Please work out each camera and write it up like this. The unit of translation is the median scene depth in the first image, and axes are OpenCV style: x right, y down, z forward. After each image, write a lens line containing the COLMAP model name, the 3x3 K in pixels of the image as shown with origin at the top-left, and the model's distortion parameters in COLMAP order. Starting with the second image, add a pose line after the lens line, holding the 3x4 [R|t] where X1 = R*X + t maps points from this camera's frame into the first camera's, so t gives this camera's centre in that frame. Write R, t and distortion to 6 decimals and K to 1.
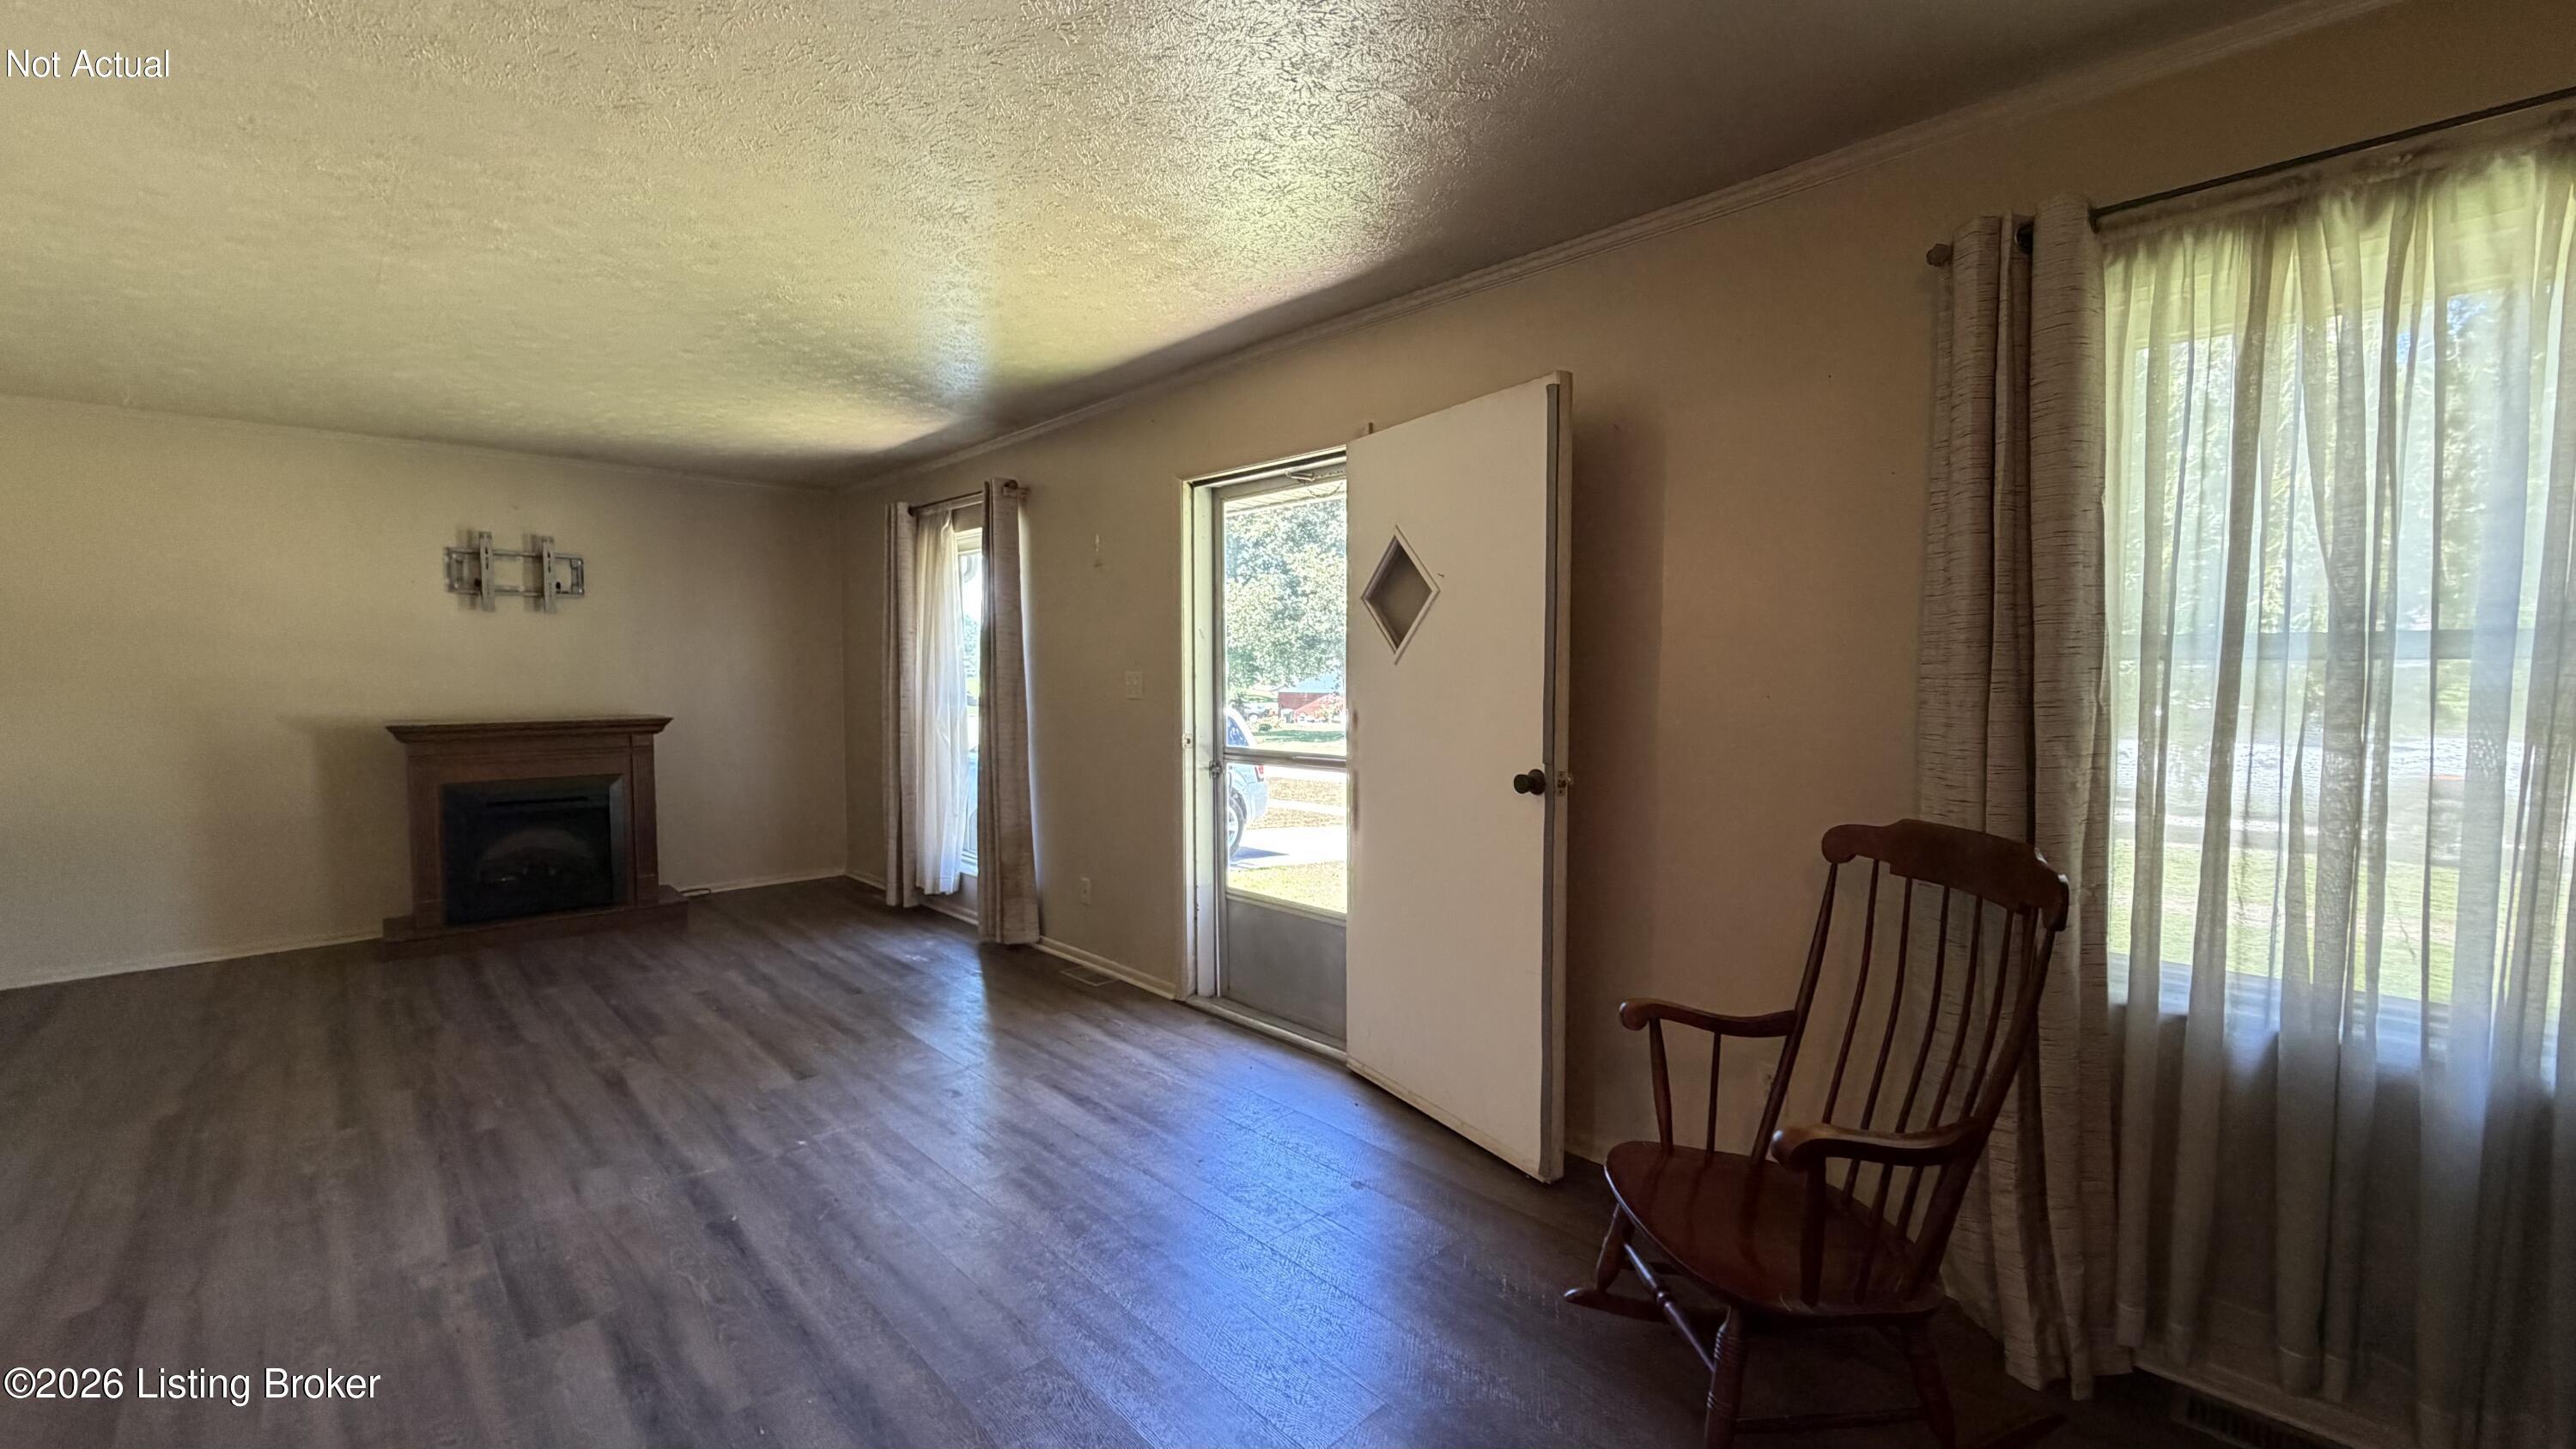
lens RADIAL K [[1025.5, 0, 1282.5], [0, 1025.5, 724.9], [0, 0, 1]] dist [0.001346, 0.000003]
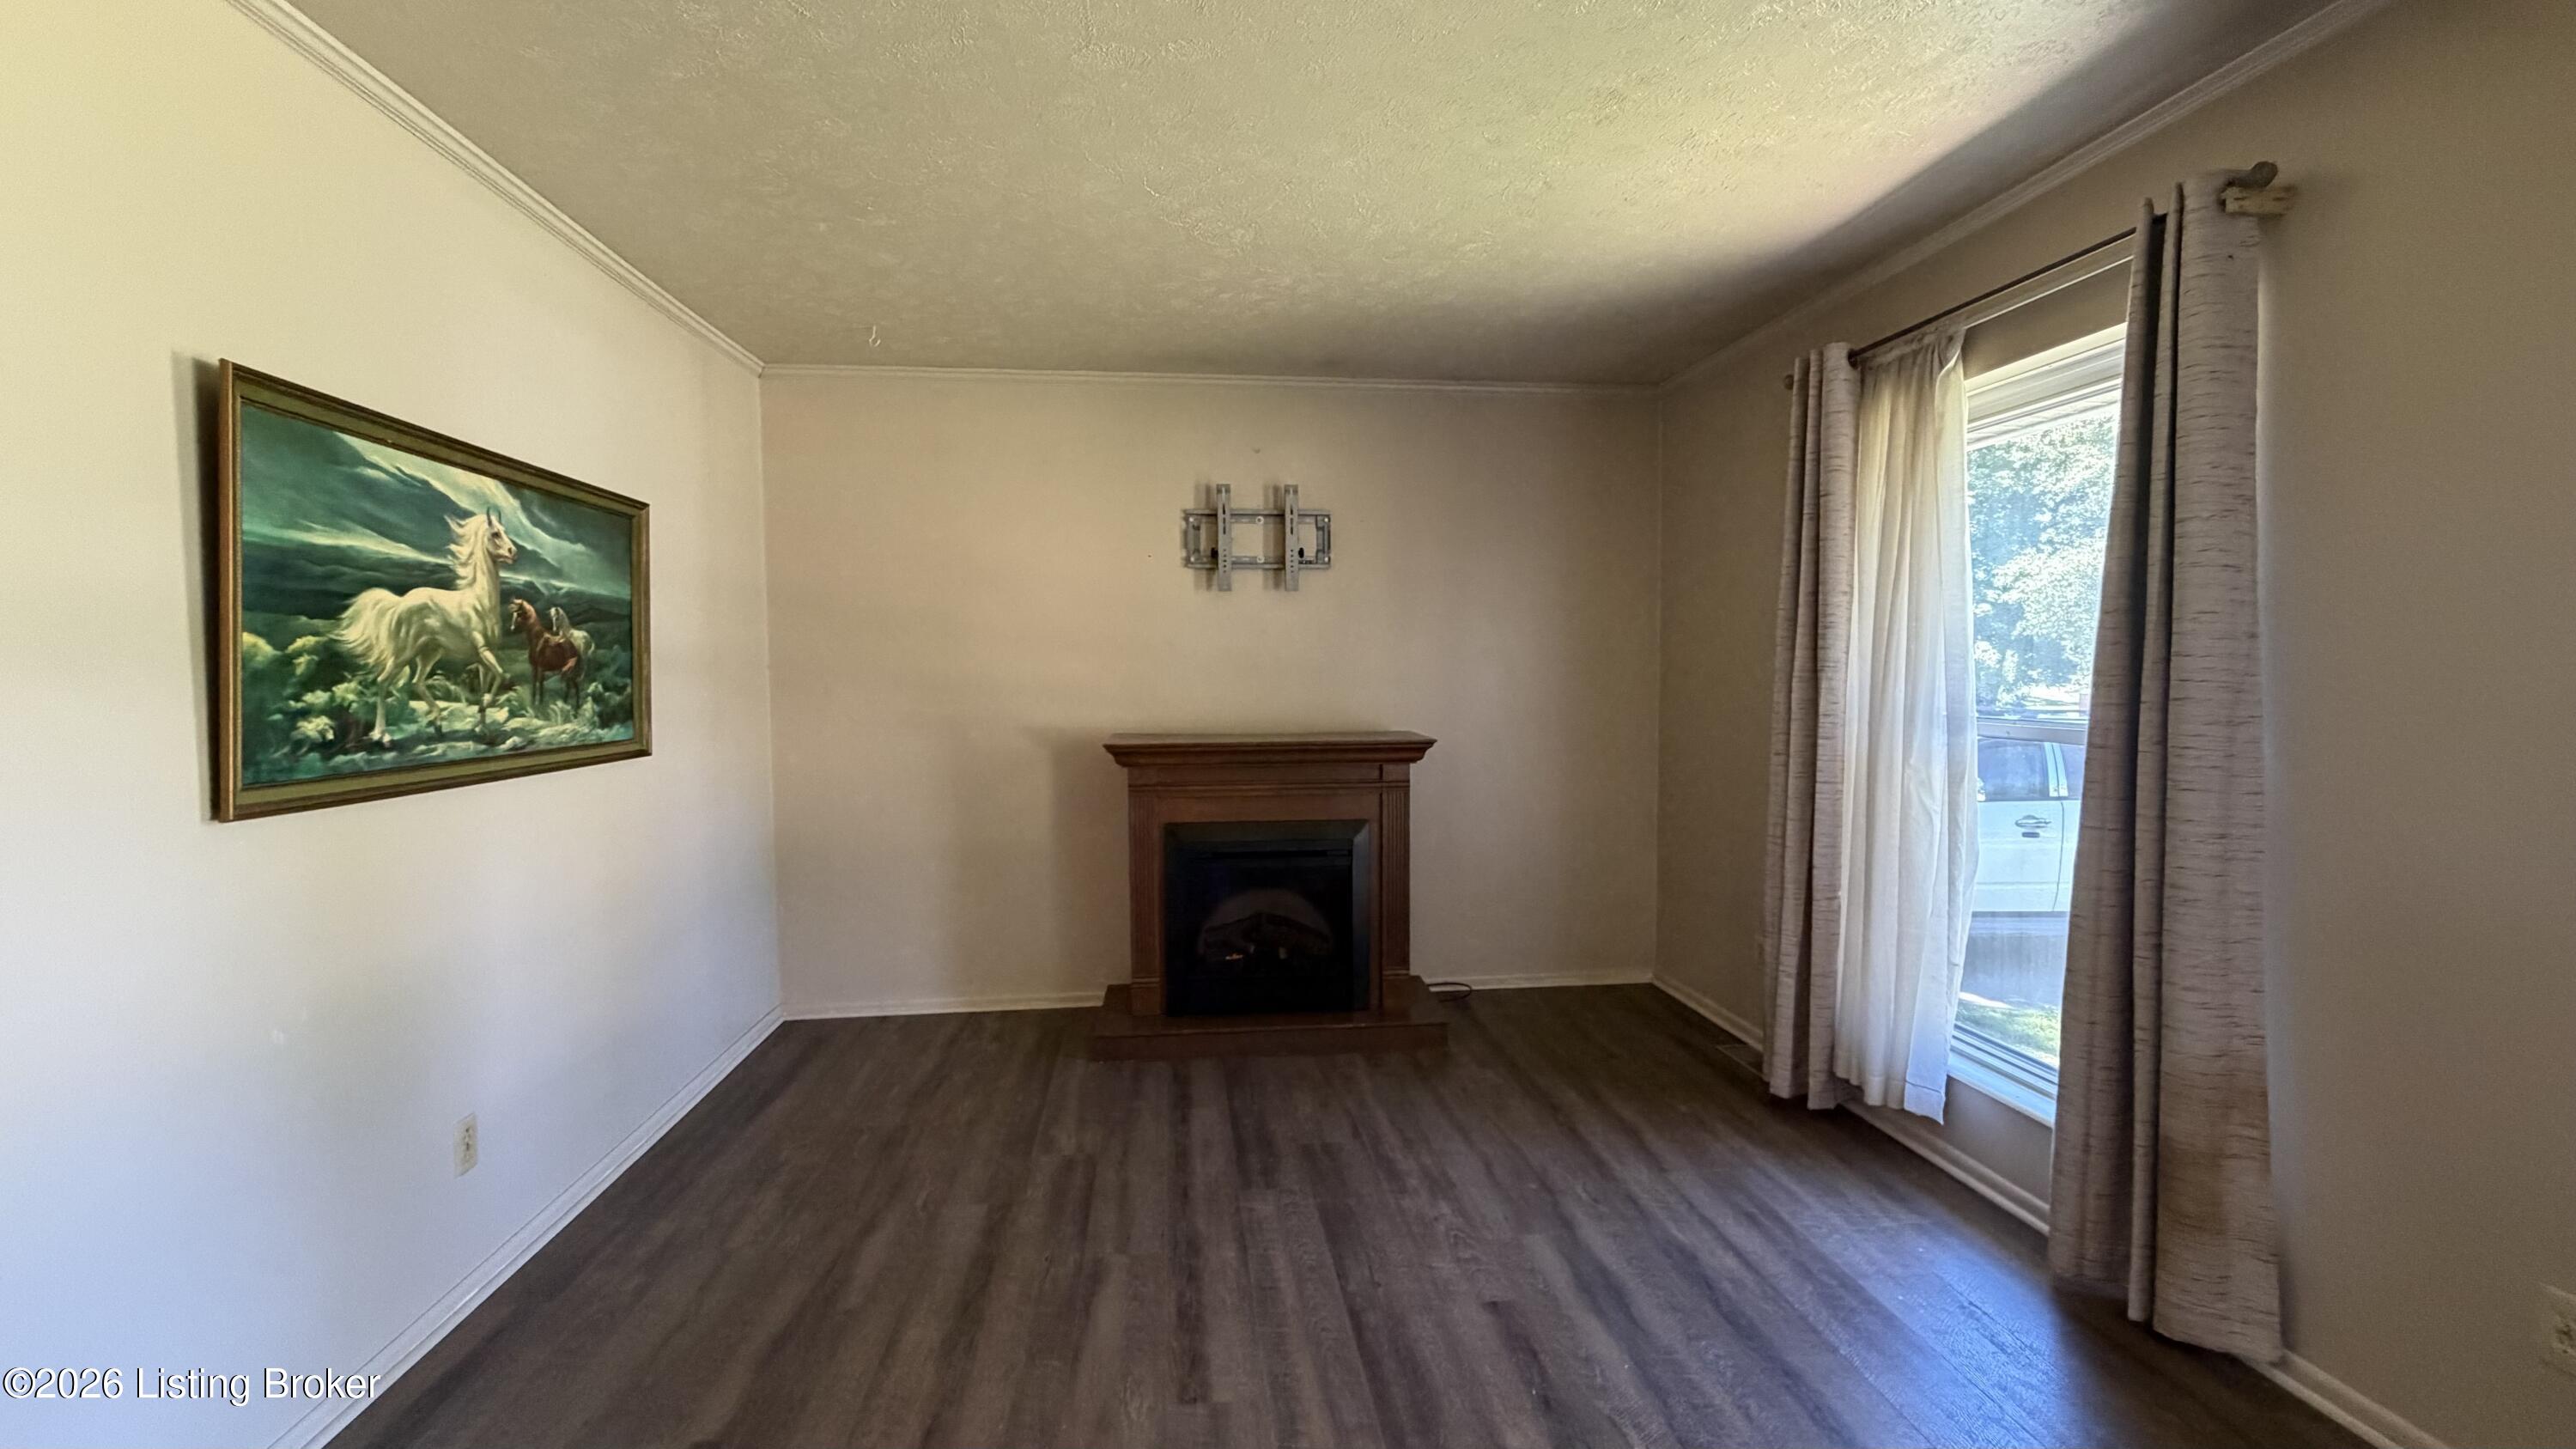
lens RADIAL K [[1025.5, 0, 1266.9], [0, 1025.5, 722.9], [0, 0, 1]] dist [0.001346, 0.000003]
pose [[0.789922, 0.026656, -0.612628, -0.333869], [-0.026774, 0.999601, 0.008972, -0.024682], [0.612623, 0.009316, 0.790320, 0.497082]]
